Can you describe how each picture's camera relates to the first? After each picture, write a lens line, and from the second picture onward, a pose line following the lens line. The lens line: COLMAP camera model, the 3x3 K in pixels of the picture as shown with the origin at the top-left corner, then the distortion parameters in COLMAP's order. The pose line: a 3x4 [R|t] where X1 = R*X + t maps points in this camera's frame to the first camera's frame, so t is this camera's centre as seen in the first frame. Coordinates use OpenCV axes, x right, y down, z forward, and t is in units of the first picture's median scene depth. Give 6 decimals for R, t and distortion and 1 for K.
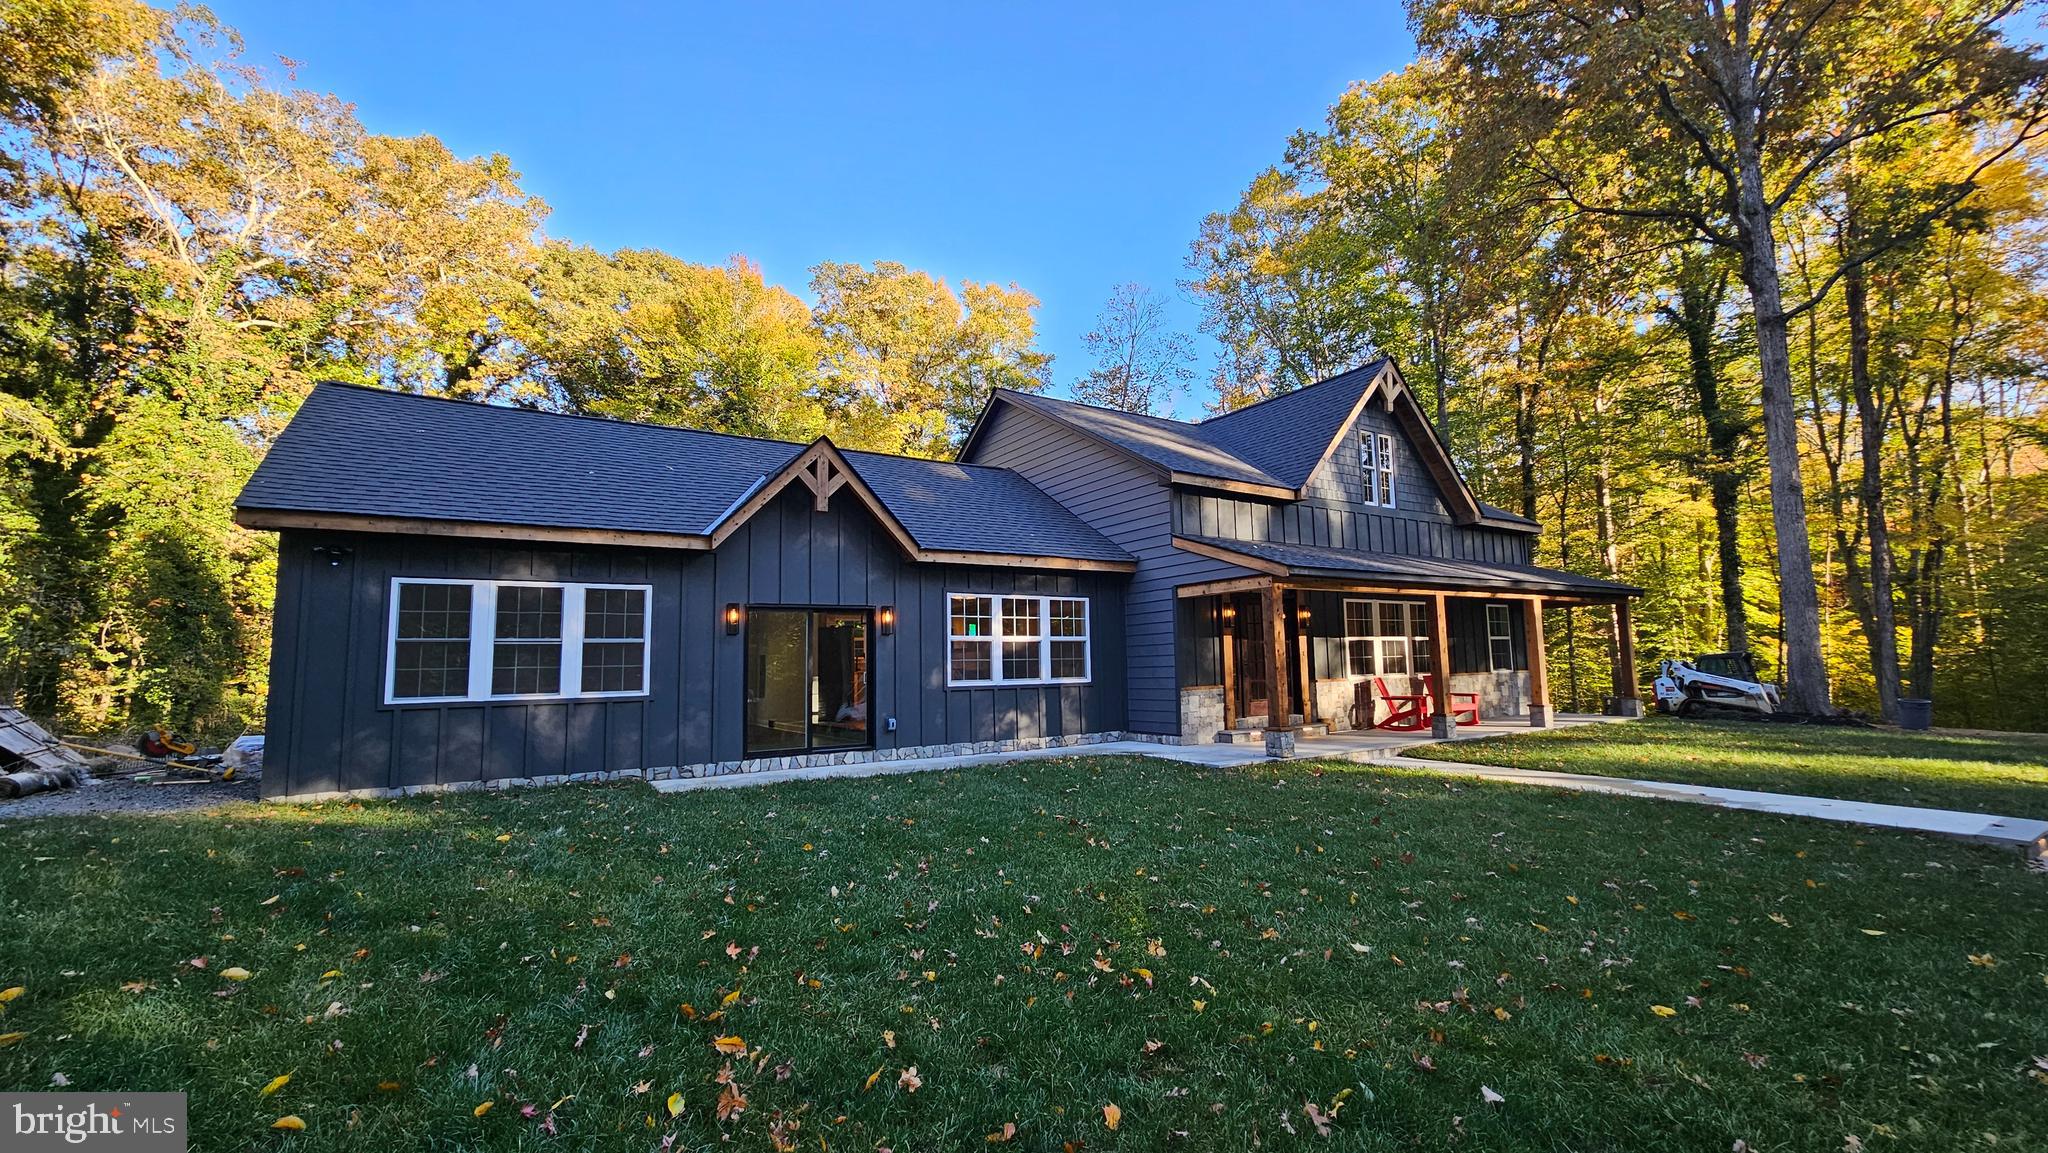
lens RADIAL K [[843.0, 0, 1022.5], [0, 843.0, 577.3], [0, 0, 1]] dist [0.004279, 0.001500]
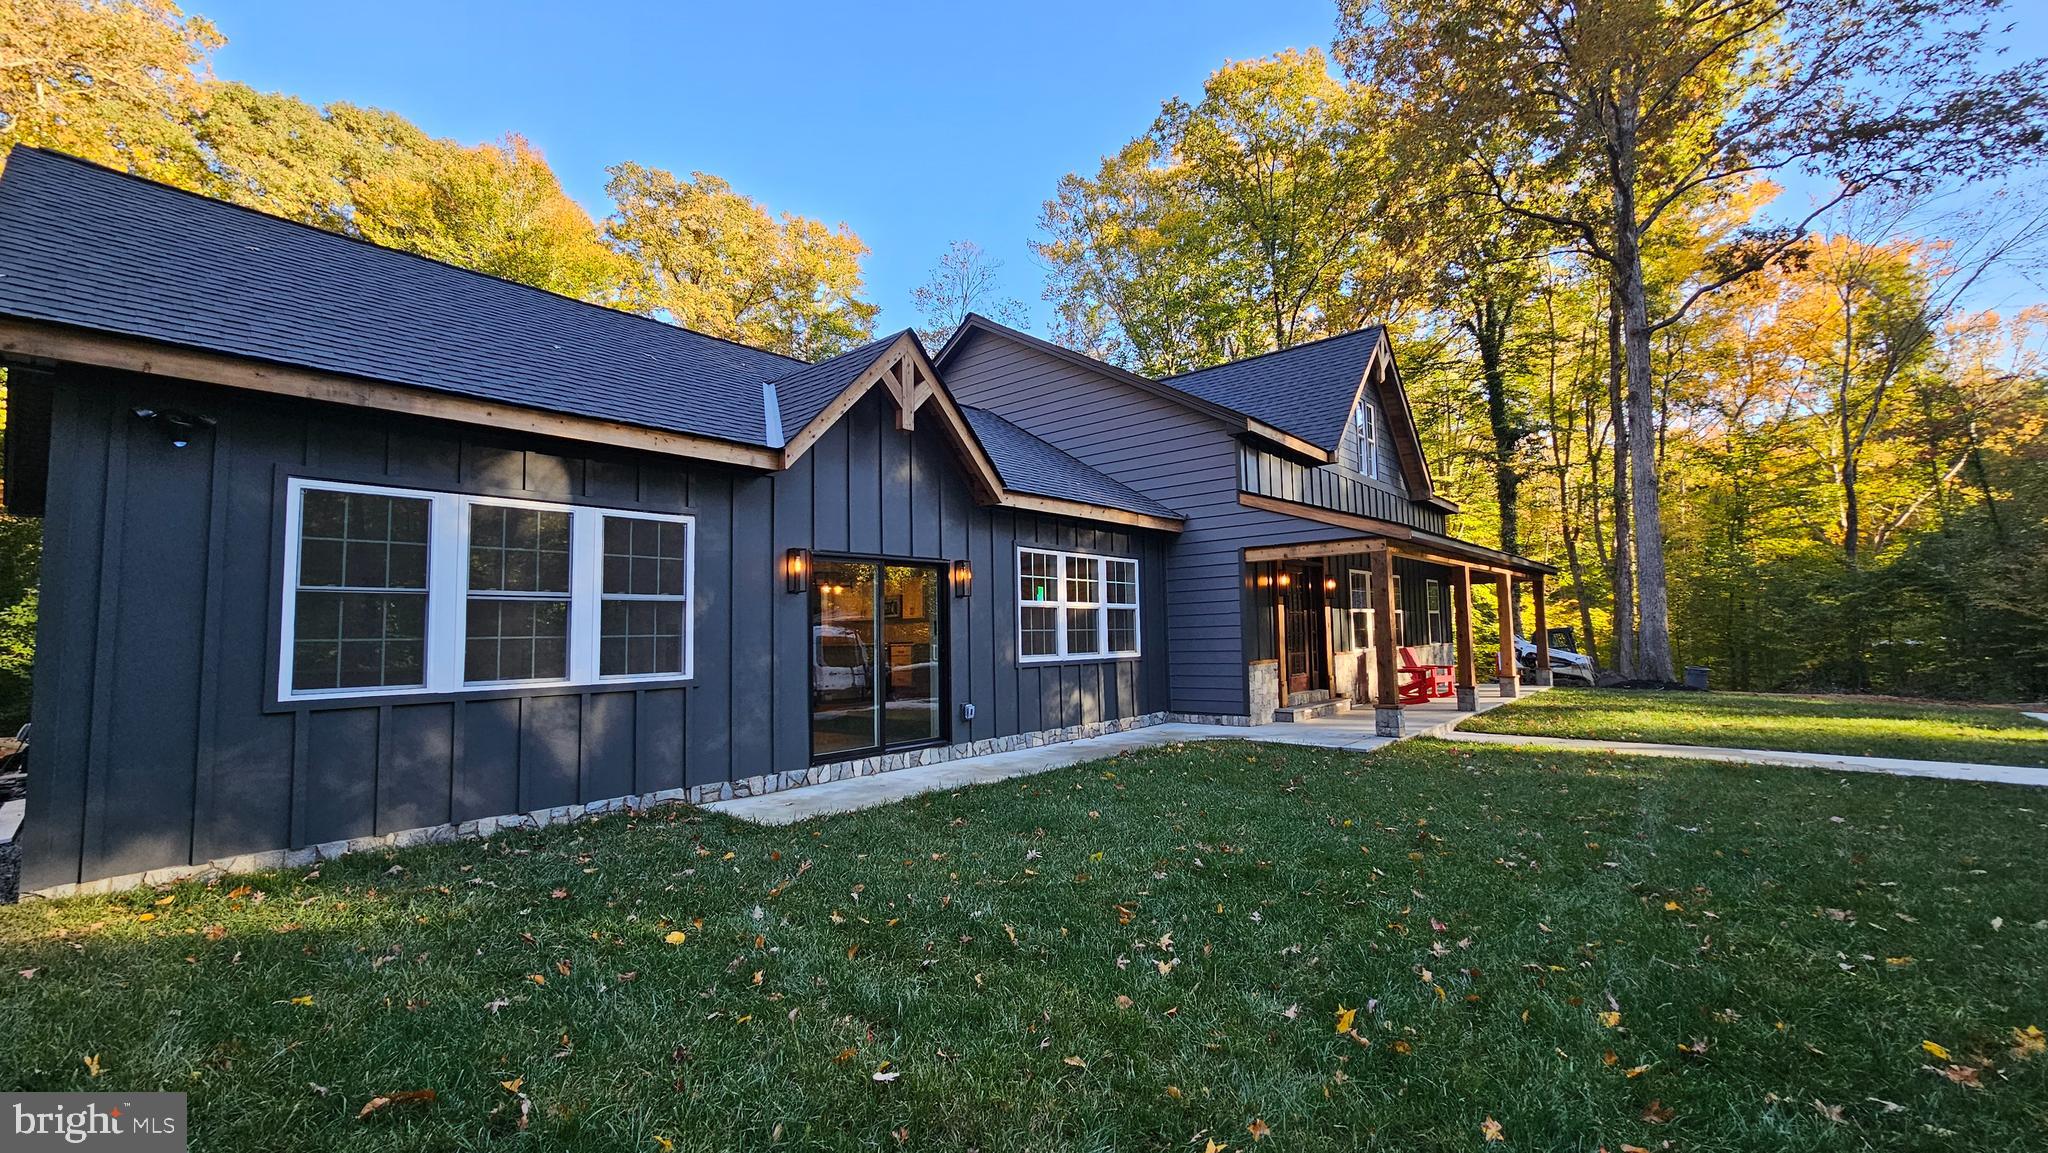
lens RADIAL K [[843.0, 0, 1026.2], [0, 843.0, 574.1], [0, 0, 1]] dist [0.004279, 0.001500]
pose [[0.957496, 0.022906, 0.287535, -0.306719], [-0.030517, 0.999292, 0.022016, 0.026180], [-0.286827, -0.029855, 0.957517, 0.222803]]
